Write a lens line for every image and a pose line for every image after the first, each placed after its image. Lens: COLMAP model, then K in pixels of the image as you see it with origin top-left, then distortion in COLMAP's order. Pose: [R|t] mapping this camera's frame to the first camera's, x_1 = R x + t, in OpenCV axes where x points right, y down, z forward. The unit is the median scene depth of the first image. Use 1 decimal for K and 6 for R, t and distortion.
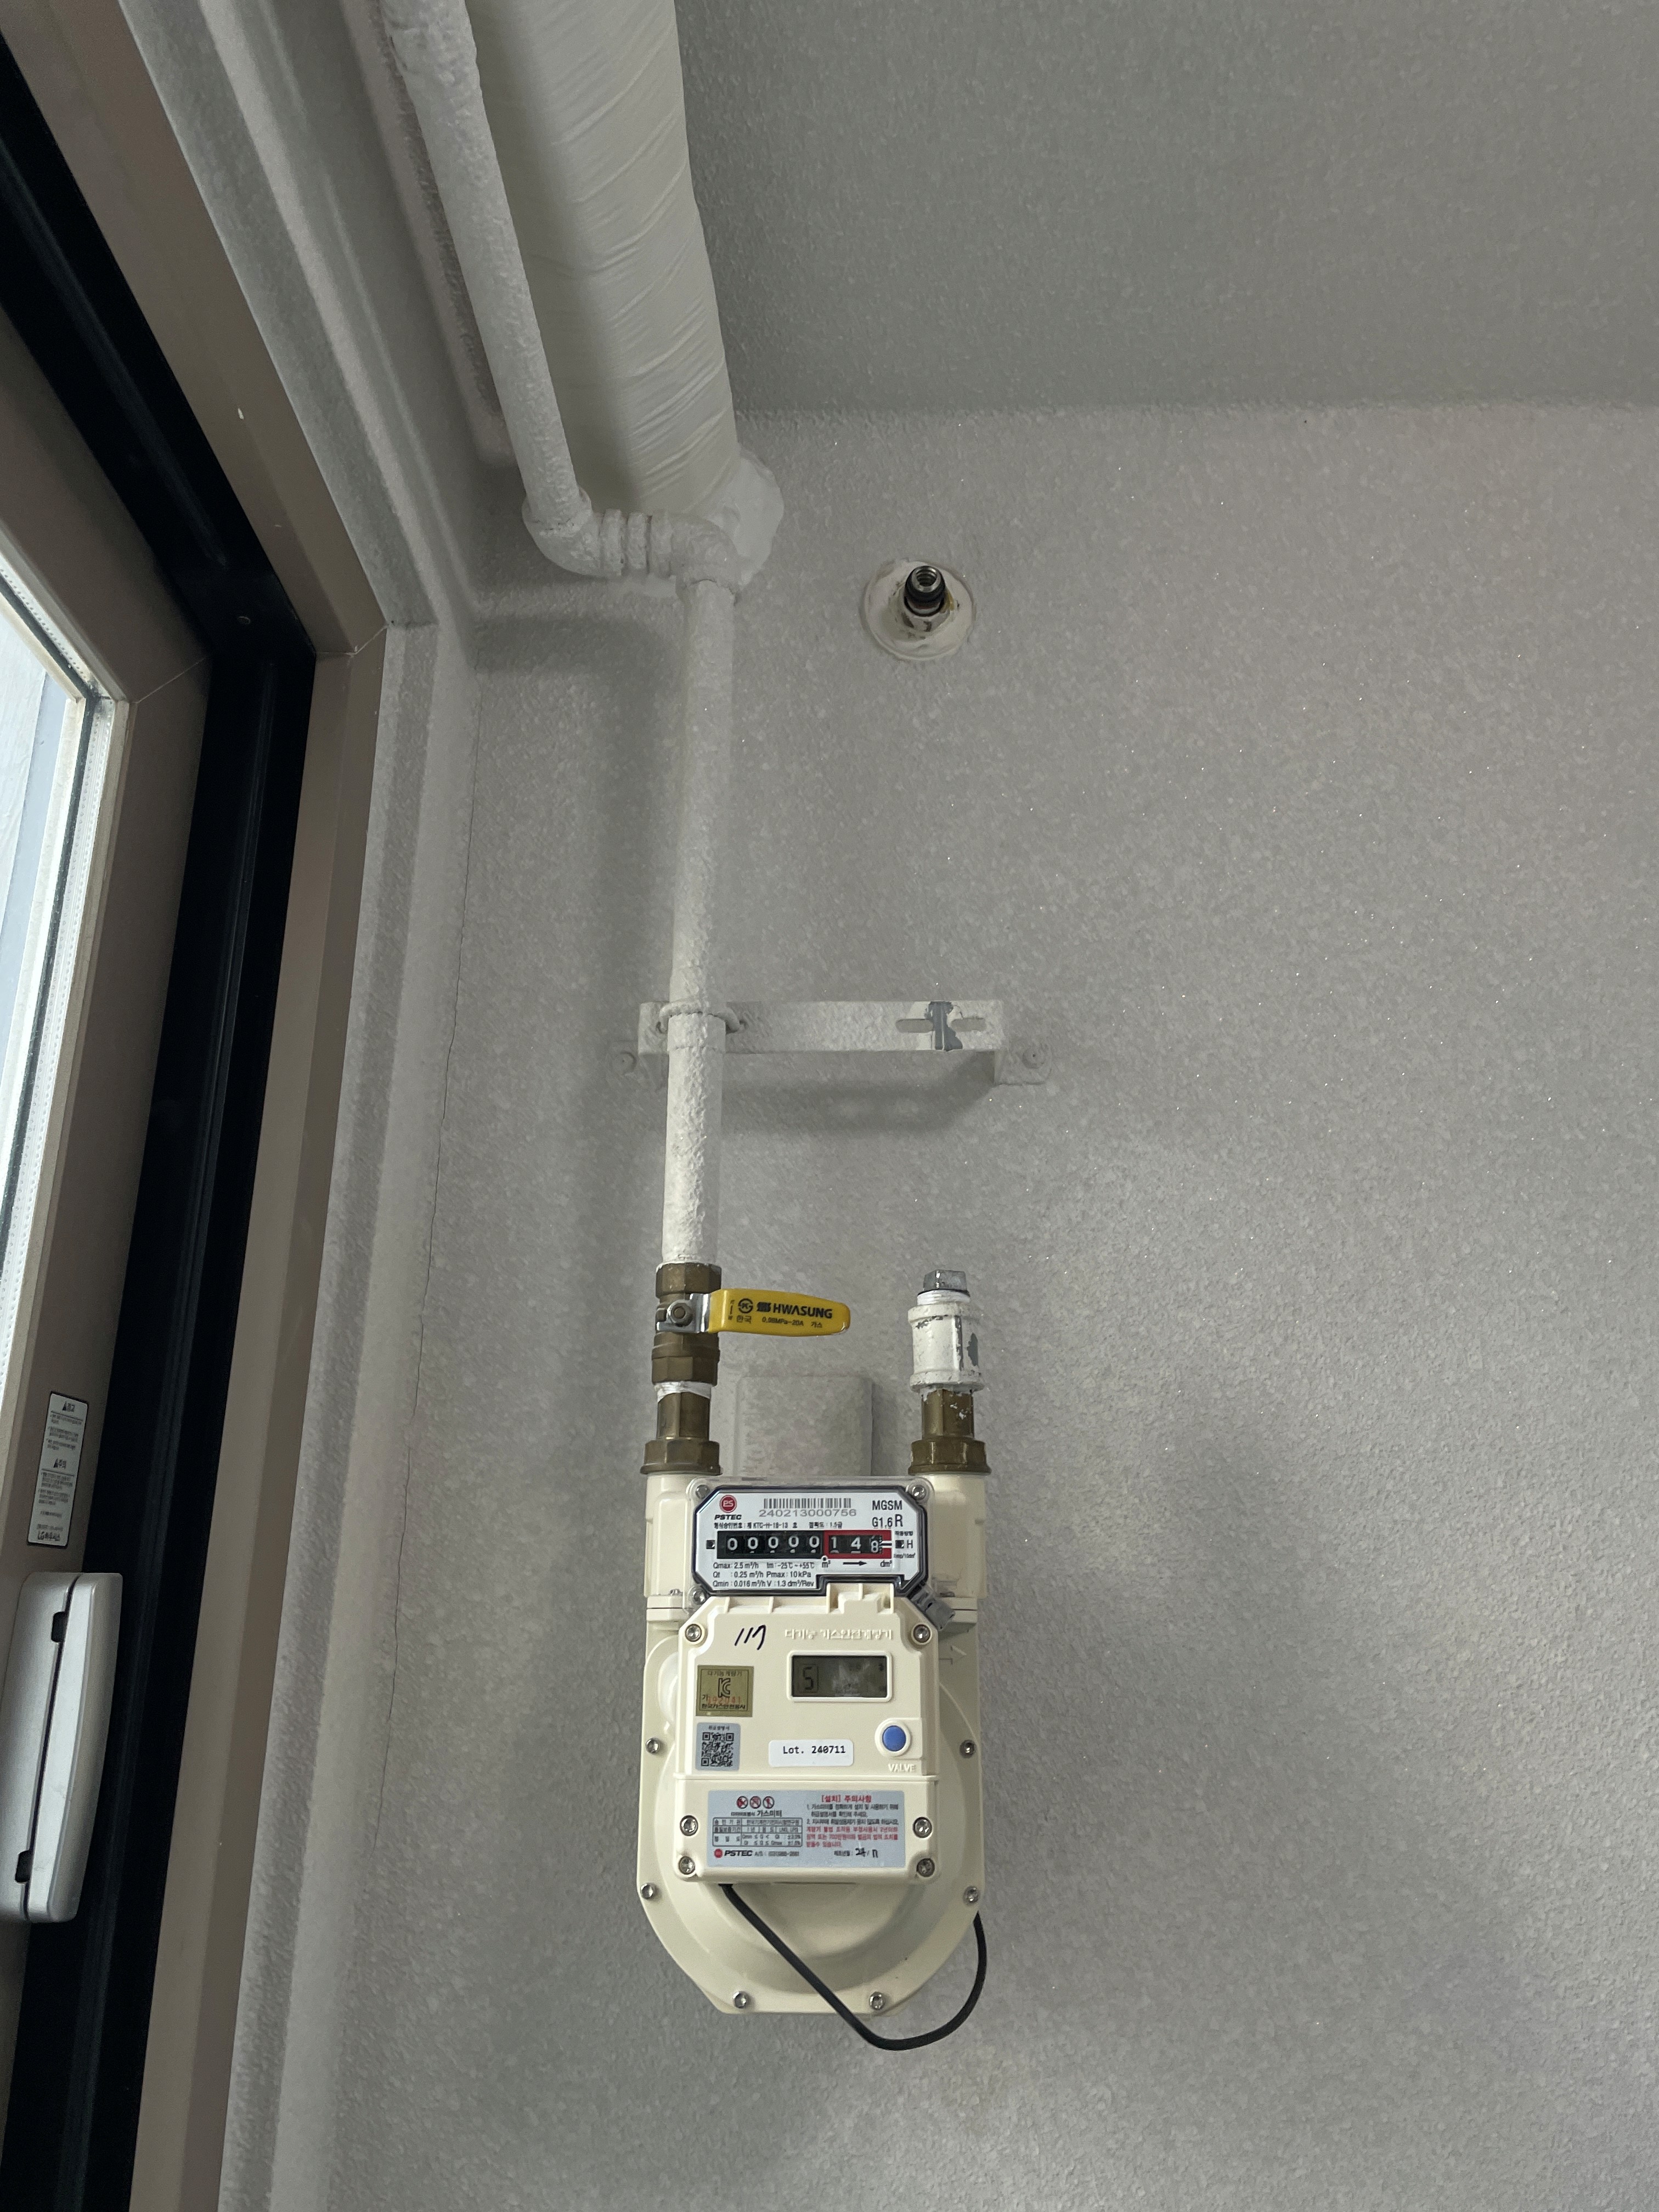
lens RADIAL K [[1690.4, 0, 839.6], [0, 1690.4, 1103.1], [0, 0, 1]] dist [0.109080, -0.160704]
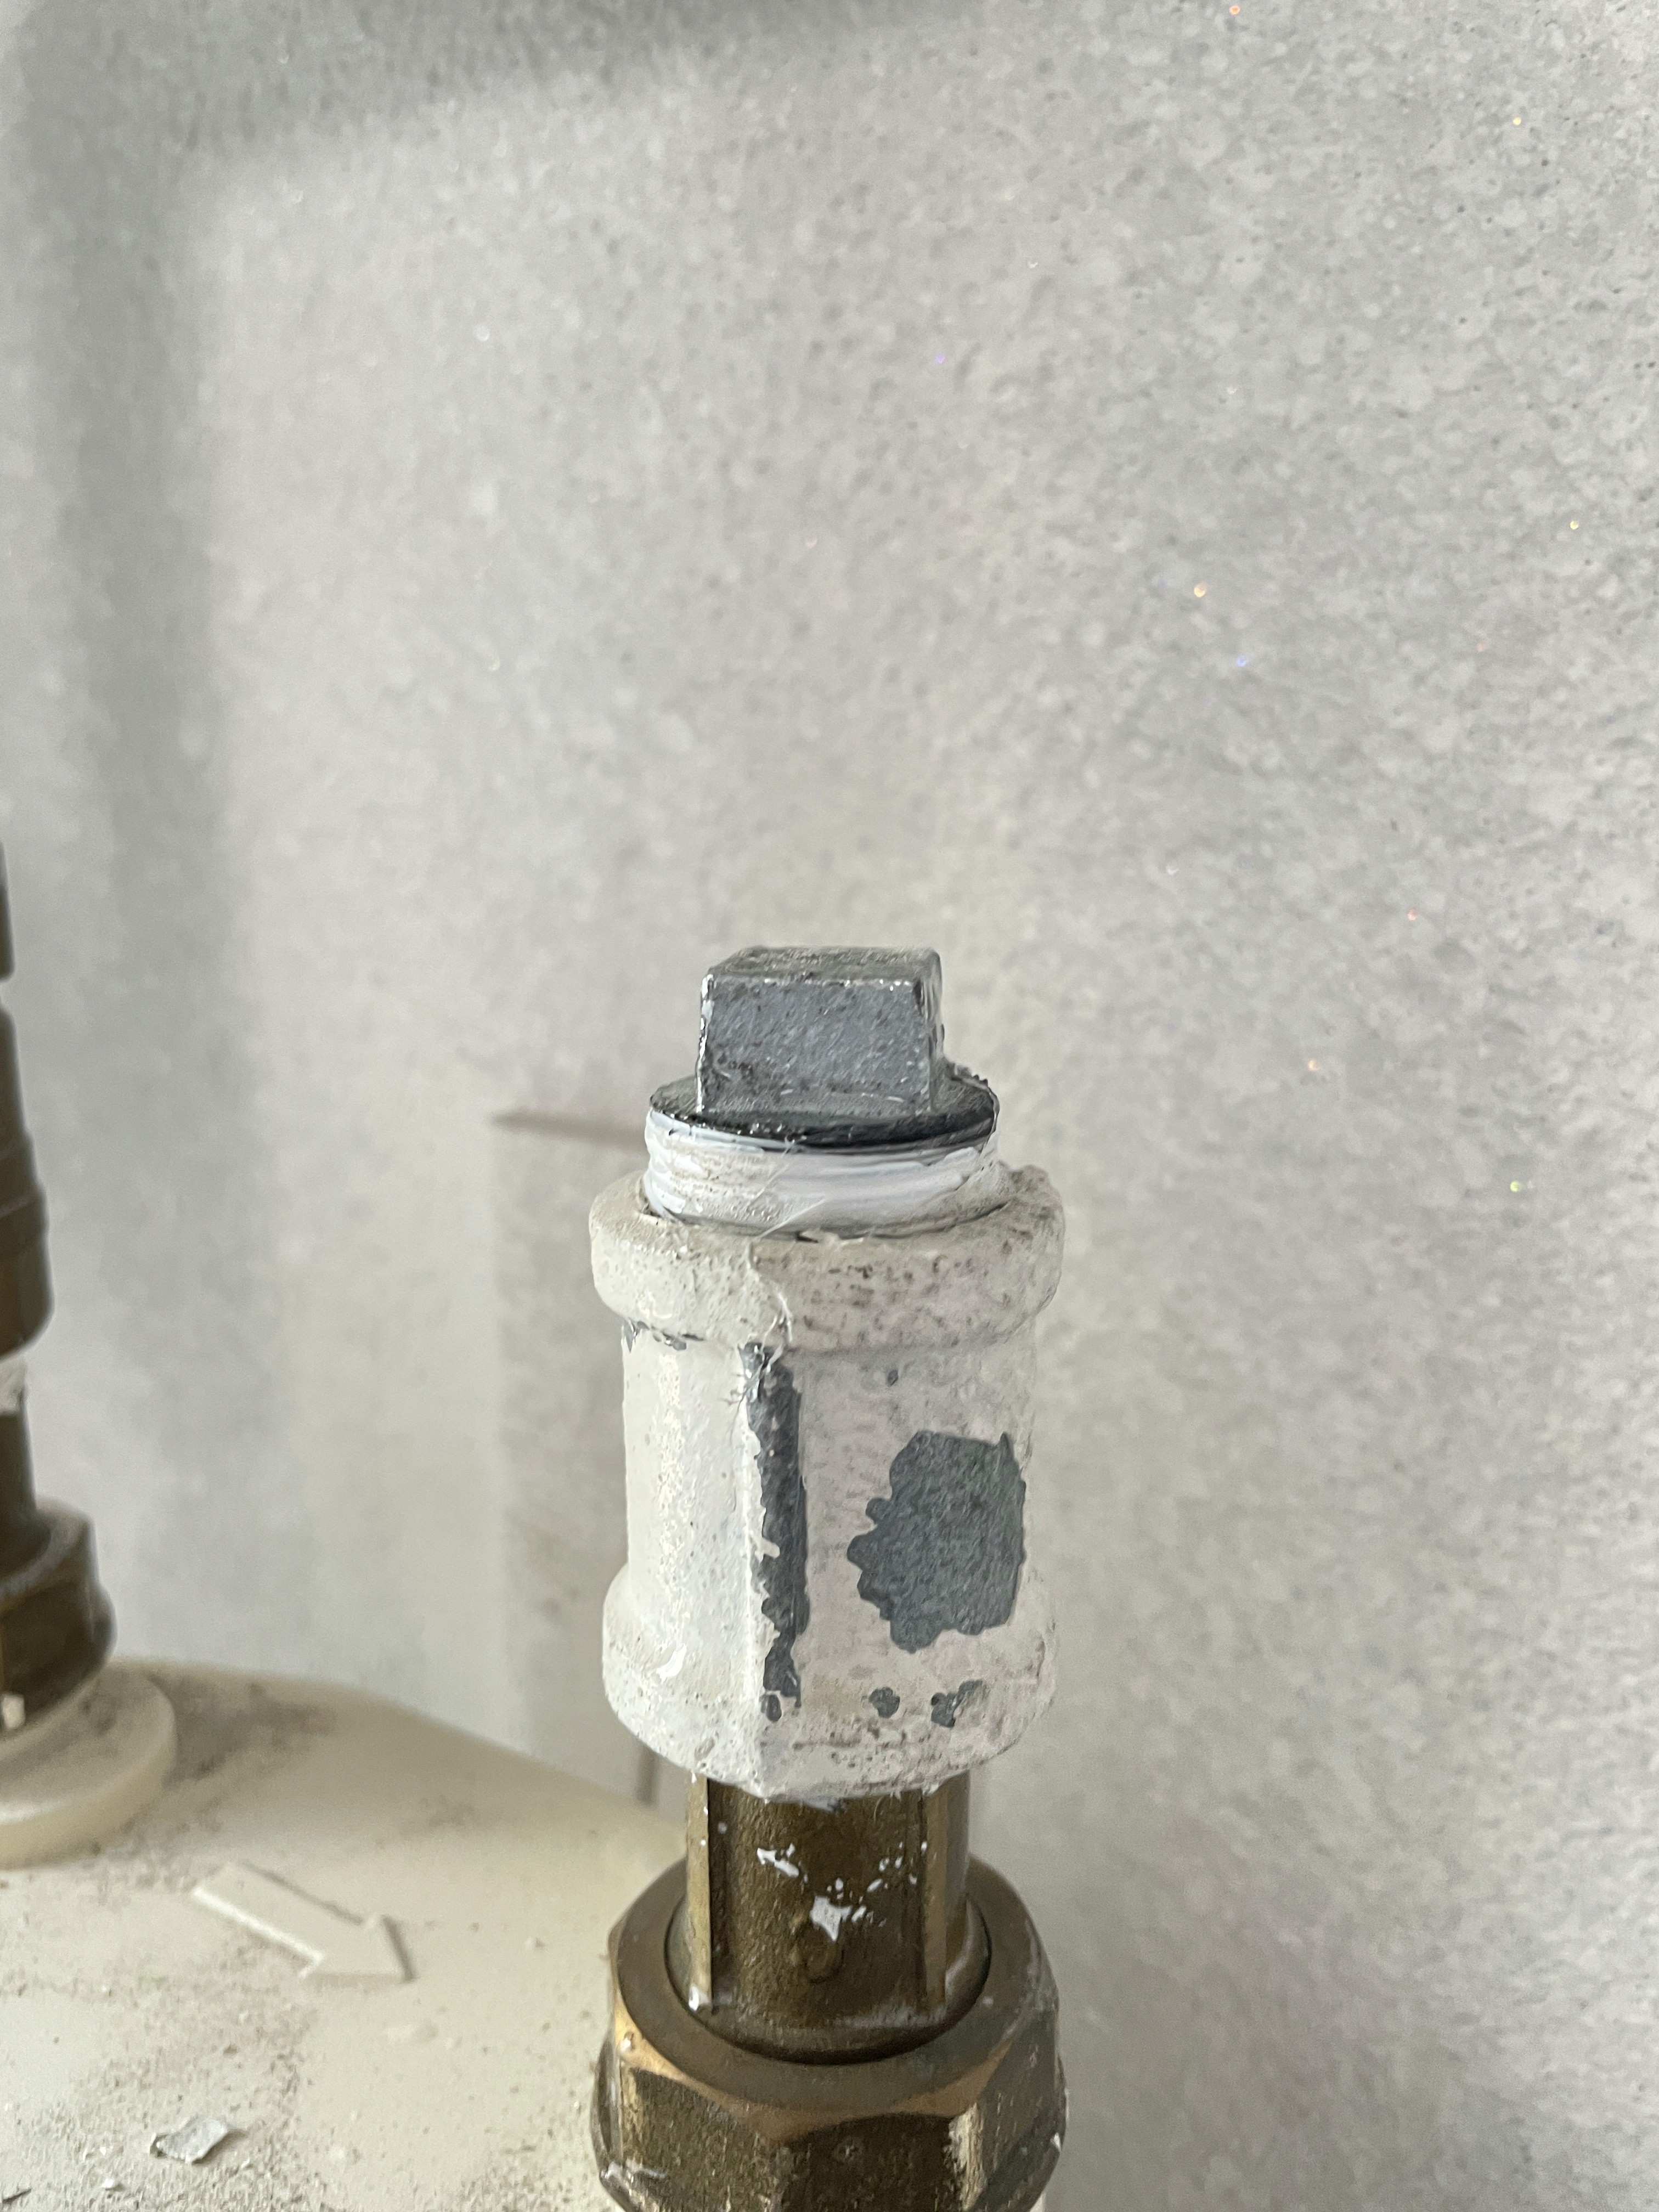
lens RADIAL K [[1732.4, 0, 829.5], [0, 1732.4, 1106.0], [0, 0, 1]] dist [0.045655, -0.091432]
pose [[0.861128, 0.111804, -0.495942, 0.139790], [0.149369, 0.876823, 0.457024, 0.043484], [0.485950, -0.467635, 0.738357, 0.892833]]
